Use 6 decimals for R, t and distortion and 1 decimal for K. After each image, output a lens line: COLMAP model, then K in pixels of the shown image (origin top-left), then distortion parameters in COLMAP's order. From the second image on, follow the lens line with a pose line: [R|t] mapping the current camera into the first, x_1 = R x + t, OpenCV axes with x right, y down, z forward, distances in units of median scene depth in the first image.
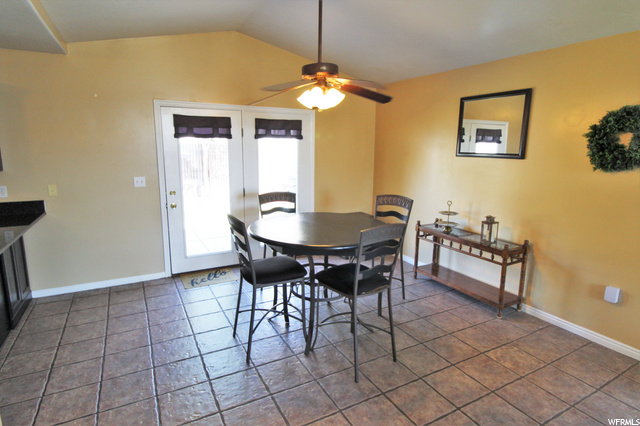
lens RADIAL K [[348.0, 0, 319.2], [0, 348.0, 214.9], [0, 0, 1]] dist [-0.006439, -0.003408]
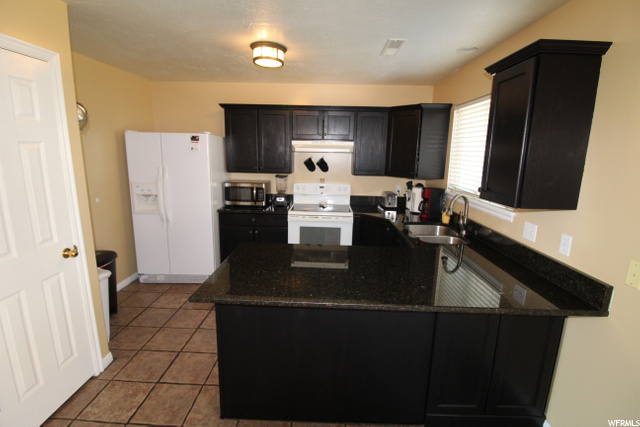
lens RADIAL K [[296.5, 0, 320.9], [0, 296.5, 210.8], [0, 0, 1]] dist [-0.007313, -0.008157]
pose [[-0.496465, 0.147052, -0.855510, -0.269980], [-0.193491, 0.942005, 0.274205, -0.151898], [0.846217, 0.301667, -0.439219, 0.744498]]
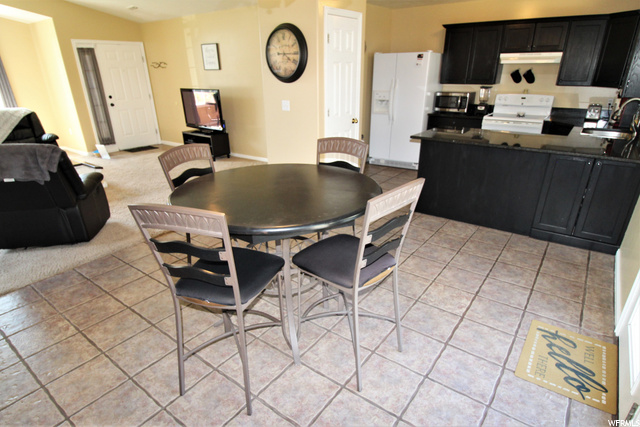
lens RADIAL K [[362.2, 0, 316.9], [0, 362.2, 238.3], [0, 0, 1]] dist [-0.006093, -0.009642]
pose [[-0.909752, 0.176644, -0.375697, 0.168893], [-0.075931, 0.818899, 0.568893, -0.232835], [0.408150, 0.546079, -0.731582, 1.250732]]
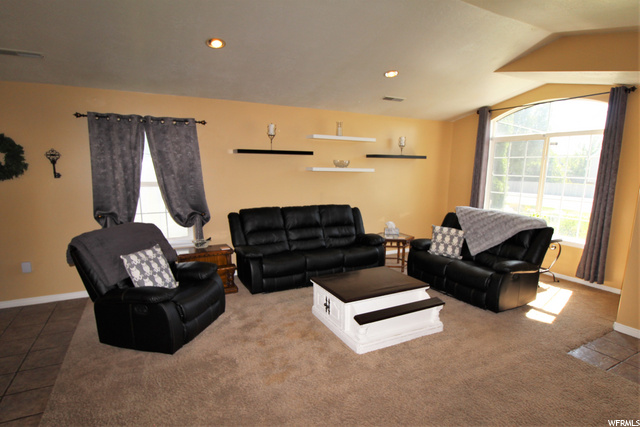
lens RADIAL K [[337.7, 0, 324.0], [0, 337.7, 235.5], [0, 0, 1]] dist [-0.006168, -0.006602]
pose [[0.007677, -0.207759, 0.978150, -0.334435], [0.179407, 0.962593, 0.203047, 0.028293], [-0.983745, 0.173928, 0.044663, -0.183748]]
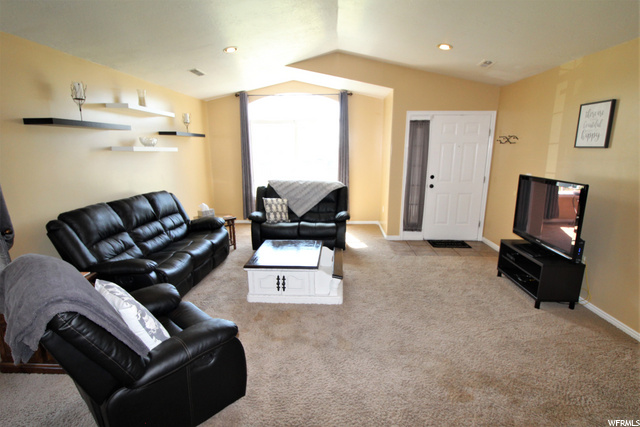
lens RADIAL K [[337.7, 0, 324.6], [0, 337.7, 233.6], [0, 0, 1]] dist [-0.006168, -0.006602]
pose [[-0.856824, -0.133891, 0.497921, -0.041198], [0.092960, 0.909757, 0.404599, -0.084460], [-0.507159, 0.392957, -0.767056, 0.444388]]
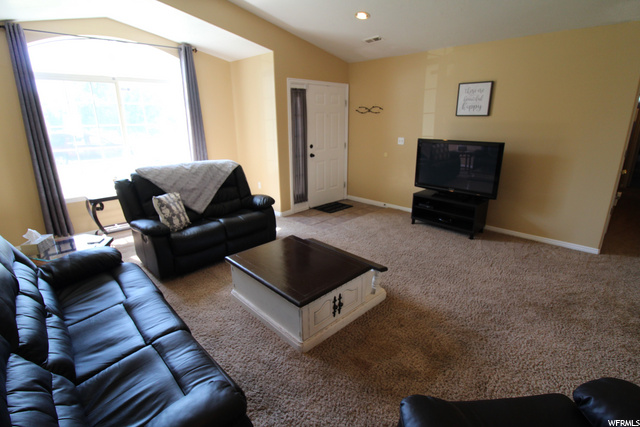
lens RADIAL K [[307.5, 0, 317.1], [0, 307.5, 211.4], [0, 0, 1]] dist [-0.012995, -0.004532]
pose [[-0.959702, 0.081404, -0.268970, 0.670788], [-0.053726, 0.886321, 0.459945, -0.042939], [0.275836, 0.455861, -0.846230, 0.274268]]
